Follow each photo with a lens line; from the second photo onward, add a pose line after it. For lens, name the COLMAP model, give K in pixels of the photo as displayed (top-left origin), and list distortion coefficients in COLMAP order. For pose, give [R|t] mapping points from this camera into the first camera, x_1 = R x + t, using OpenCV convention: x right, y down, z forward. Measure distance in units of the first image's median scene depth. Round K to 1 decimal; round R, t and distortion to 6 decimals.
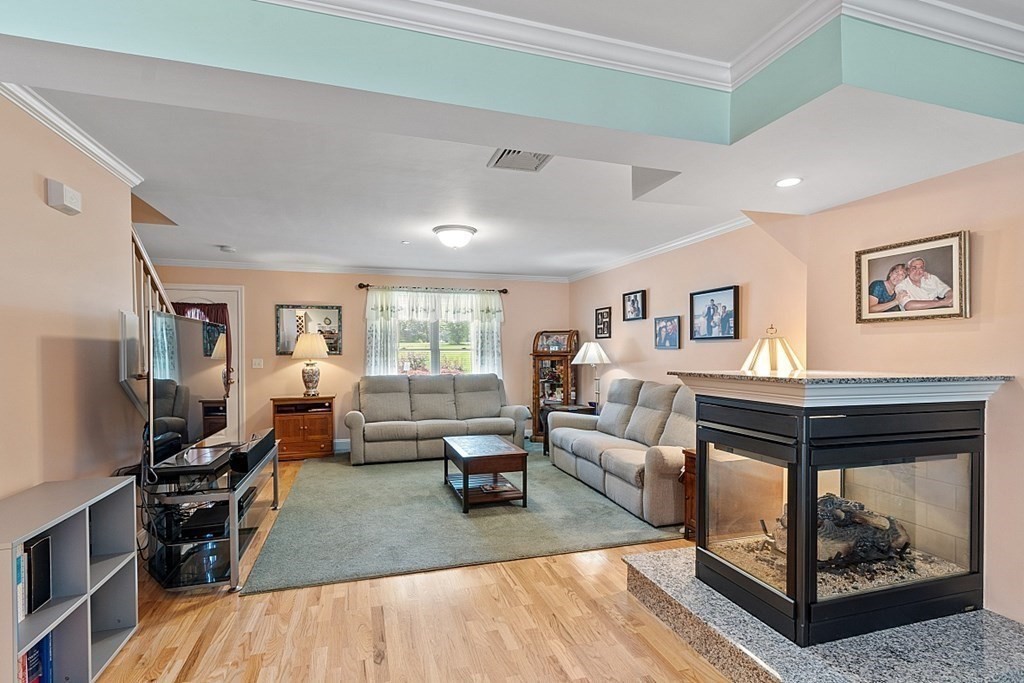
lens RADIAL K [[505.6, 0, 498.2], [0, 505.6, 356.1], [0, 0, 1]] dist [0.000390, -0.000231]
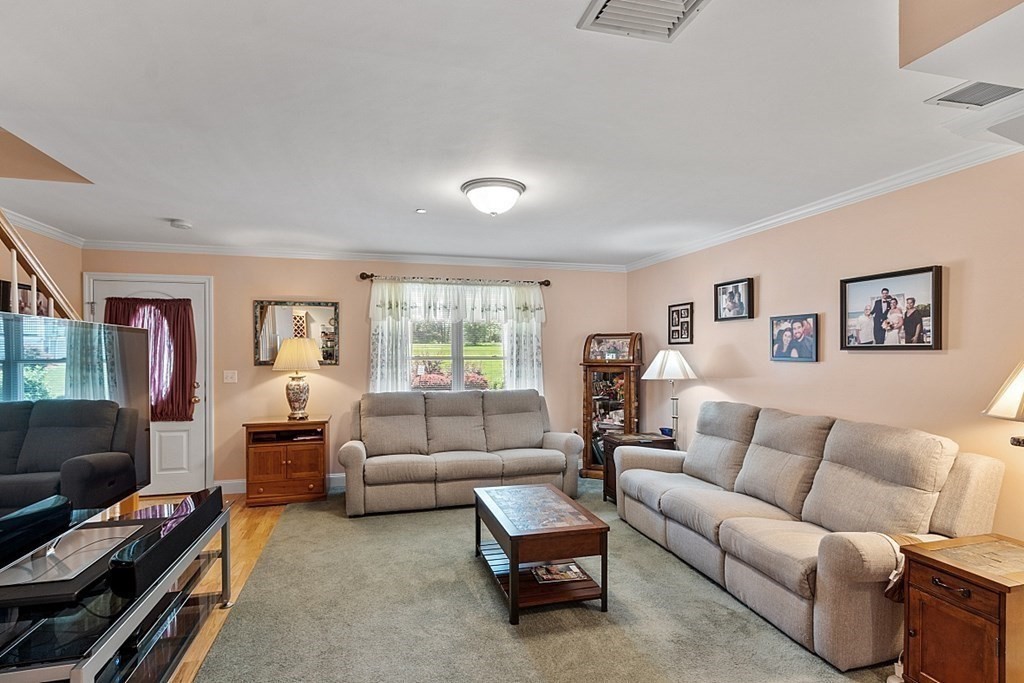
lens RADIAL K [[519.4, 0, 492.4], [0, 519.4, 354.4], [0, 0, 1]] dist [-0.000305, -0.000297]
pose [[0.999120, 0.001889, -0.041899, -0.047136], [-0.002083, 0.999987, -0.004589, -0.018395], [0.041890, 0.004672, 0.999111, 0.250253]]
